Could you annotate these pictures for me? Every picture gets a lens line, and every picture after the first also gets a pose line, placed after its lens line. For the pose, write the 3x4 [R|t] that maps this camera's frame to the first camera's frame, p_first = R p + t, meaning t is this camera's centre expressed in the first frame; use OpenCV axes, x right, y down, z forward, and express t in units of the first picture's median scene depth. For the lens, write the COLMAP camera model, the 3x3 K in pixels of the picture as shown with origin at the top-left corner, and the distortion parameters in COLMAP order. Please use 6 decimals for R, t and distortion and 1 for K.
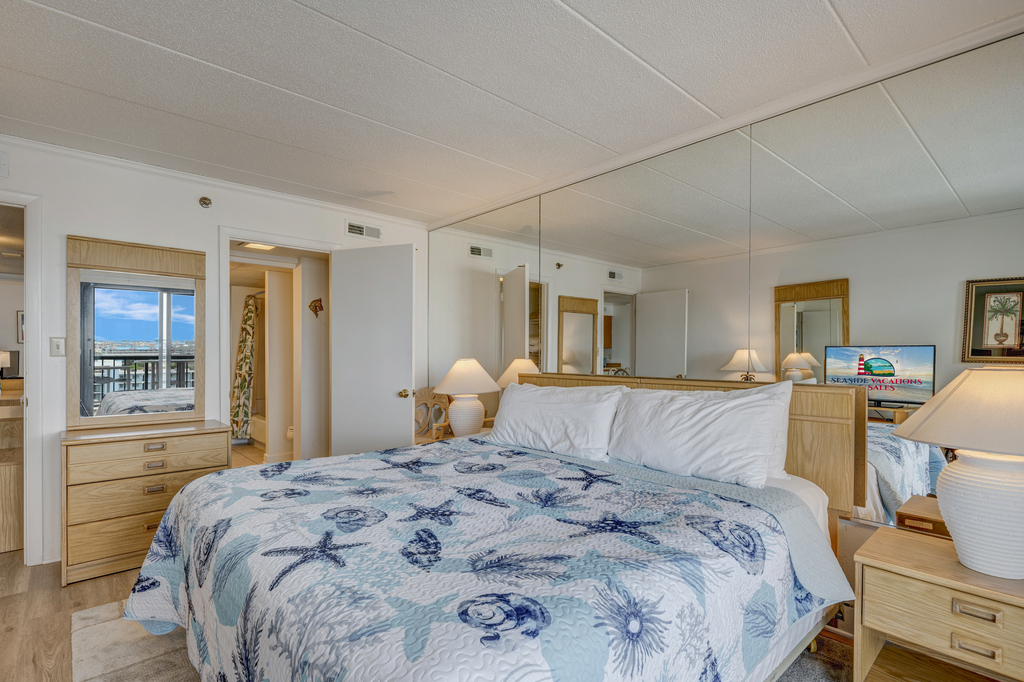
lens RADIAL K [[483.2, 0, 512.8], [0, 483.2, 353.9], [0, 0, 1]] dist [-0.000478, -0.000110]
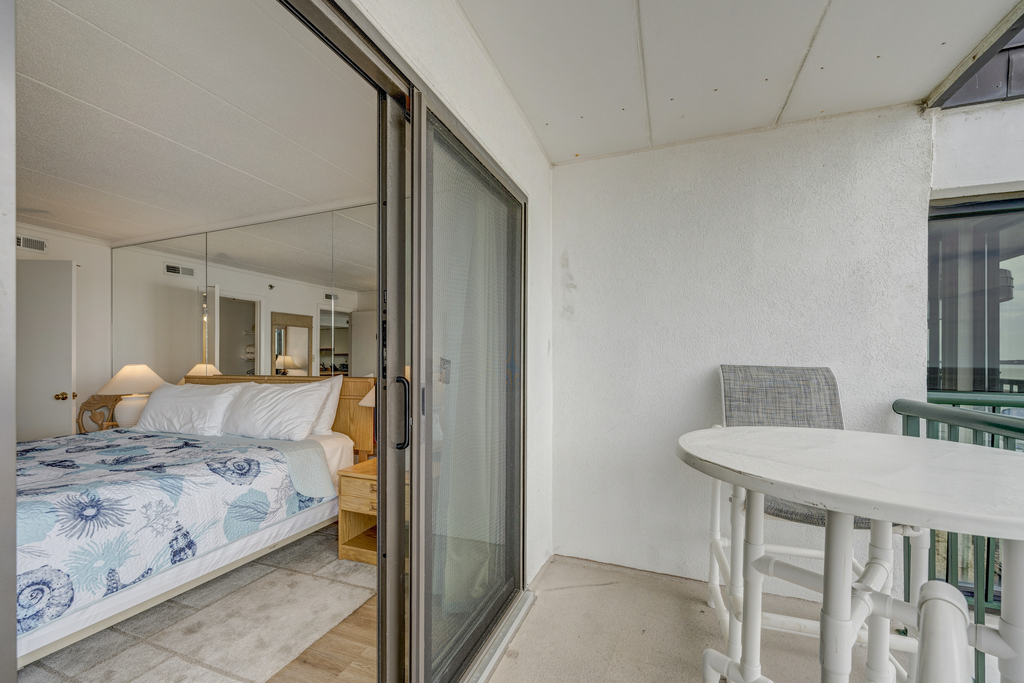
lens RADIAL K [[413.6, 0, 510.7], [0, 413.6, 359.3], [0, 0, 1]] dist [-0.001619, -0.000285]
pose [[0.896303, -0.003098, 0.443430, 0.293225], [0.004627, 0.999986, -0.002366, 0.005323], [-0.443417, 0.004172, 0.896306, -0.314391]]
